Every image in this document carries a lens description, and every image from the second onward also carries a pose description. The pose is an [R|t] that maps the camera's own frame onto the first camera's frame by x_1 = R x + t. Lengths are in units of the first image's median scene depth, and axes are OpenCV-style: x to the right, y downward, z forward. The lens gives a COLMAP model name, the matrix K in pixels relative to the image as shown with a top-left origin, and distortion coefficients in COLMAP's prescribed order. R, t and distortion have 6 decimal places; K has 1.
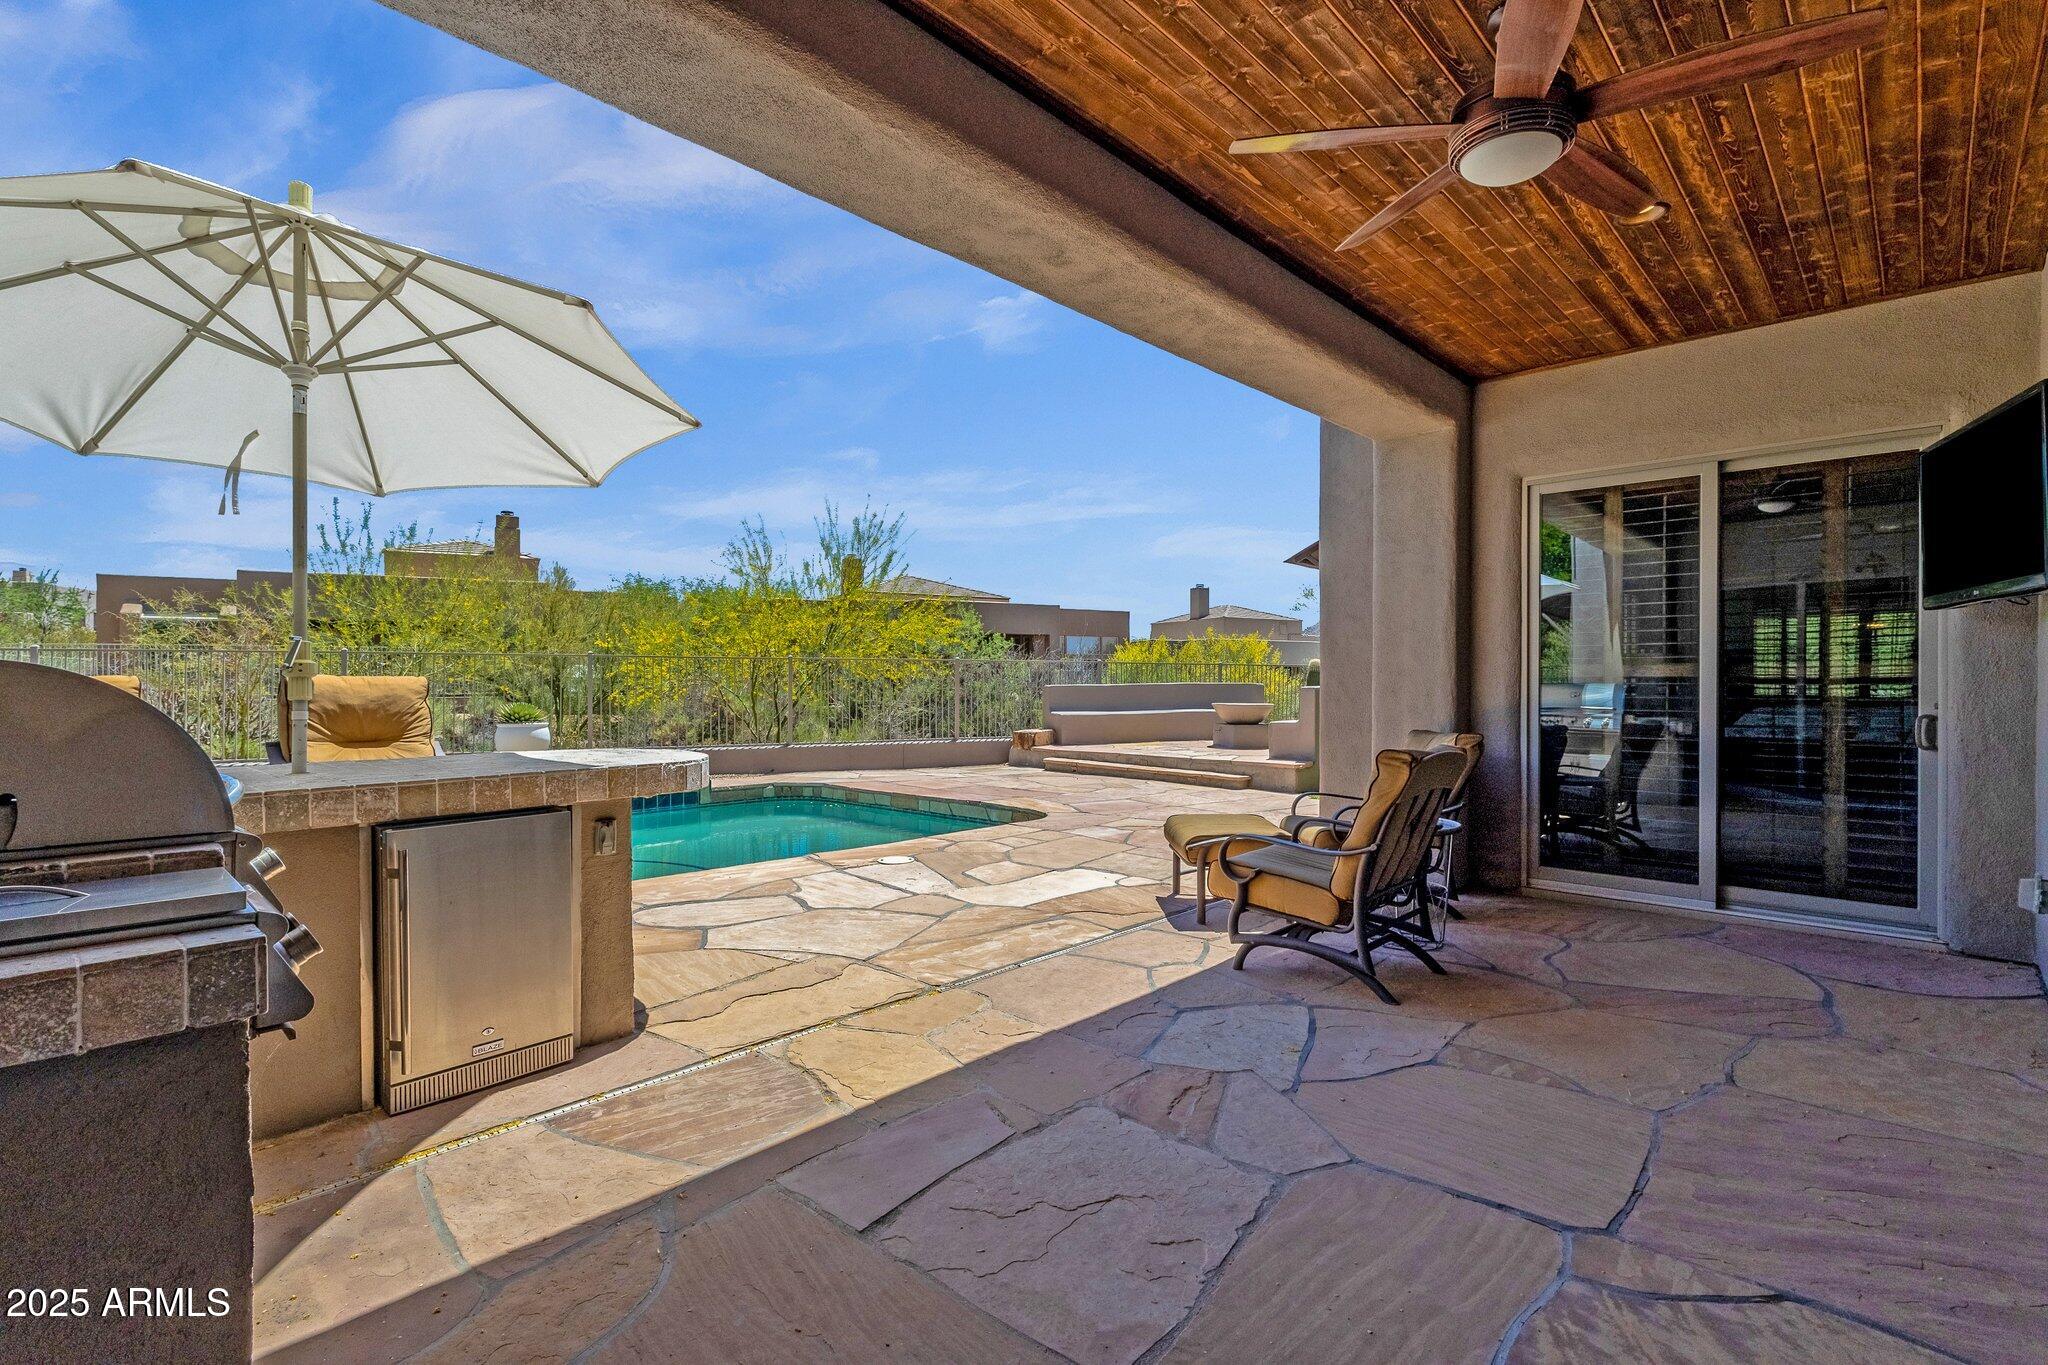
lens RADIAL K [[955.9, 0, 1025.9], [0, 955.9, 689.1], [0, 0, 1]] dist [0.001823, 0.000672]
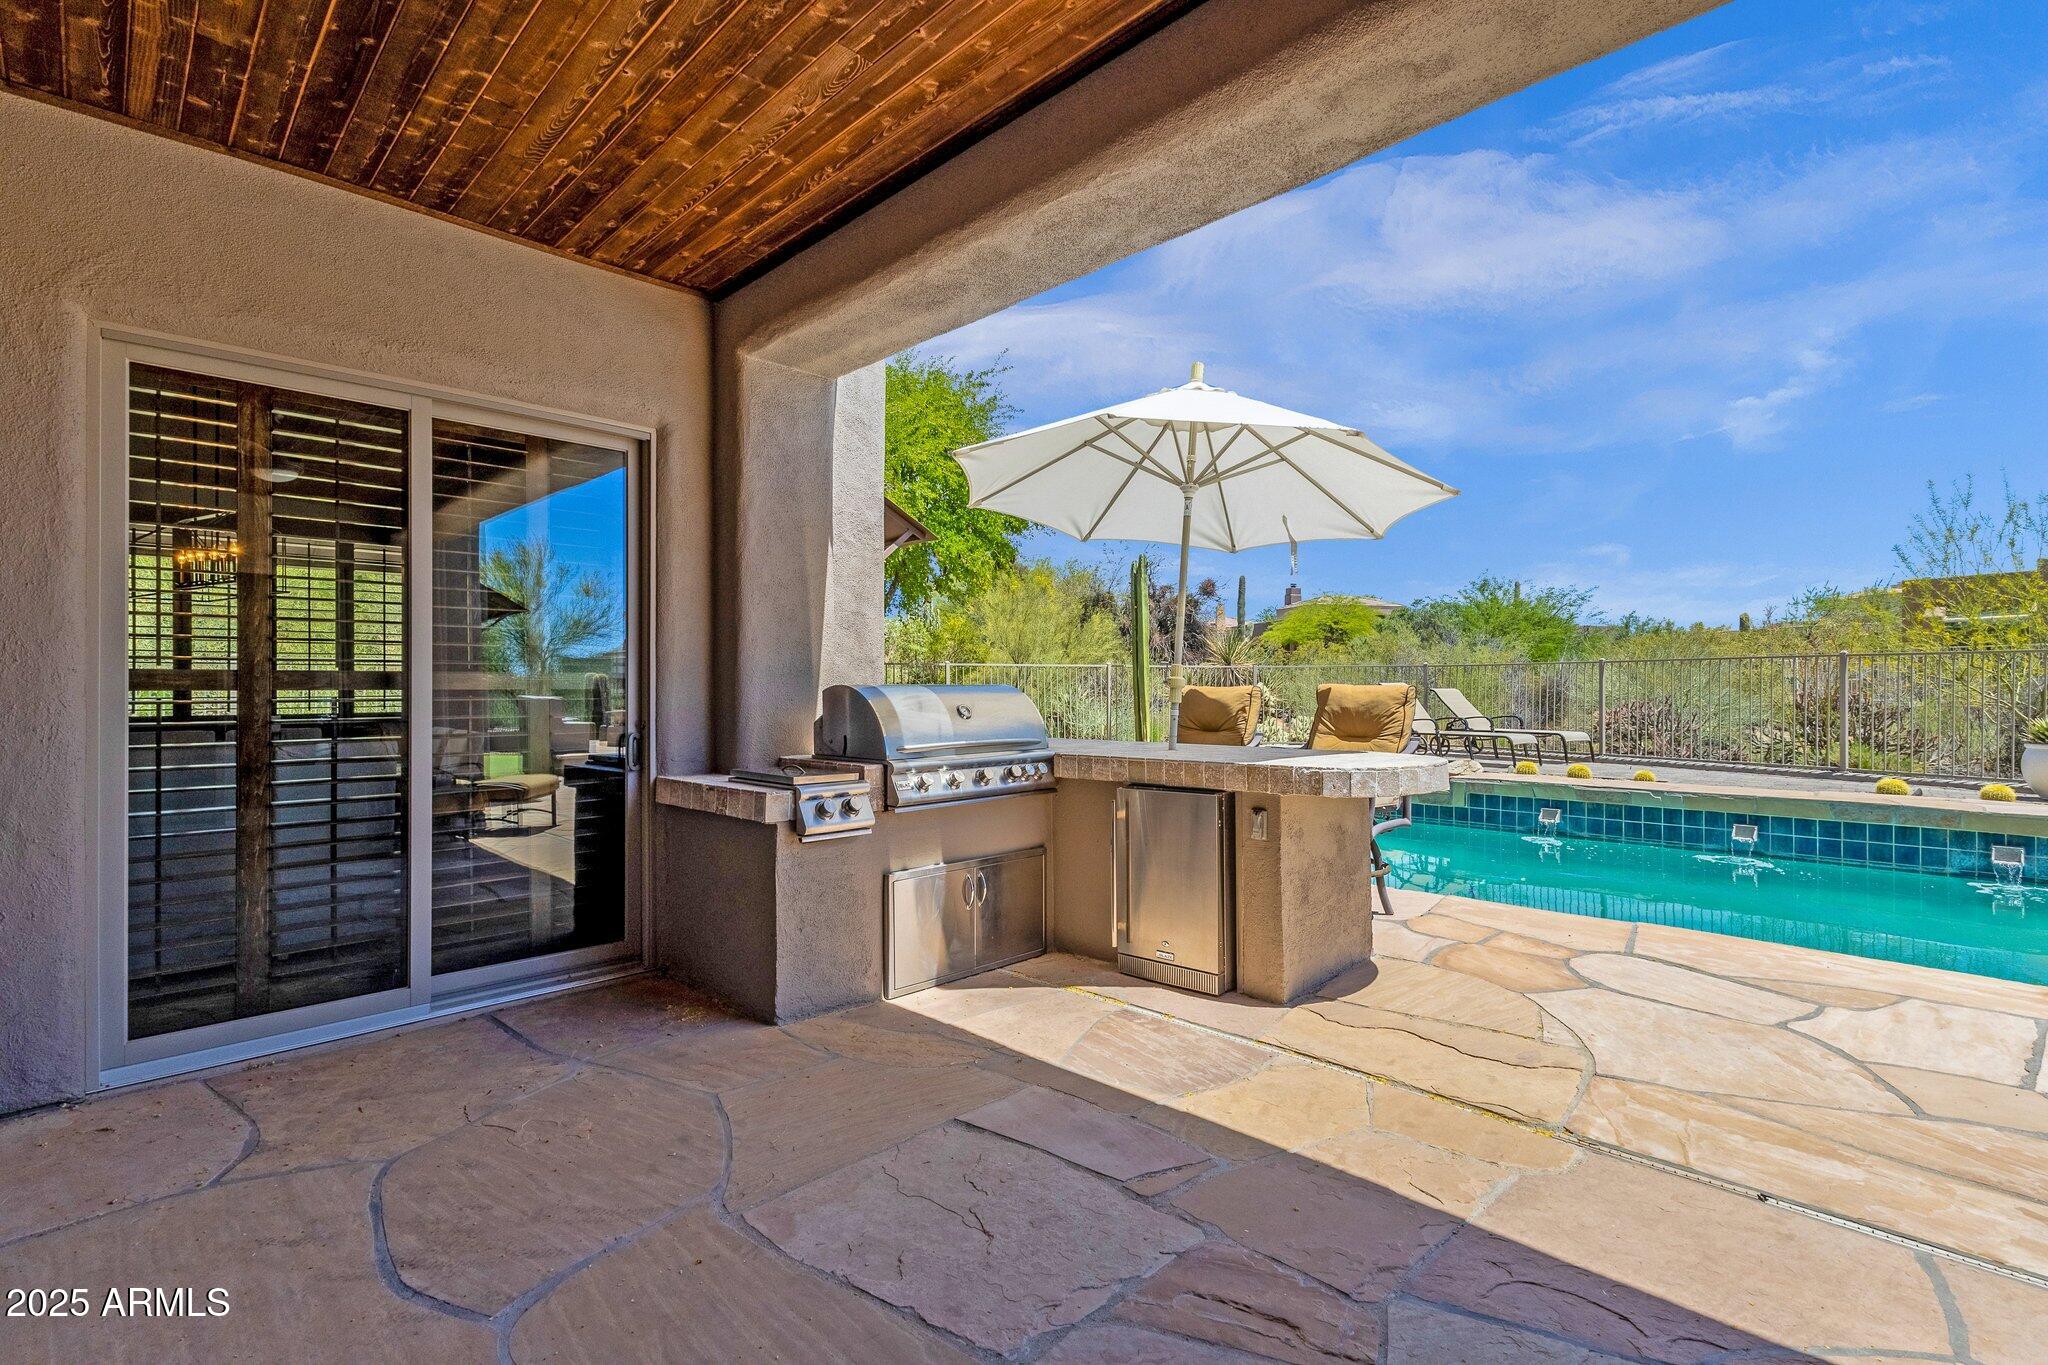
lens RADIAL K [[955.9, 0, 1025.9], [0, 955.9, 689.1], [0, 0, 1]] dist [0.001823, 0.000672]
pose [[-0.033992, 0.004046, -0.999414, 0.695409], [-0.007172, 0.999965, 0.004292, -0.013116], [0.999396, 0.007314, -0.033962, 0.707991]]
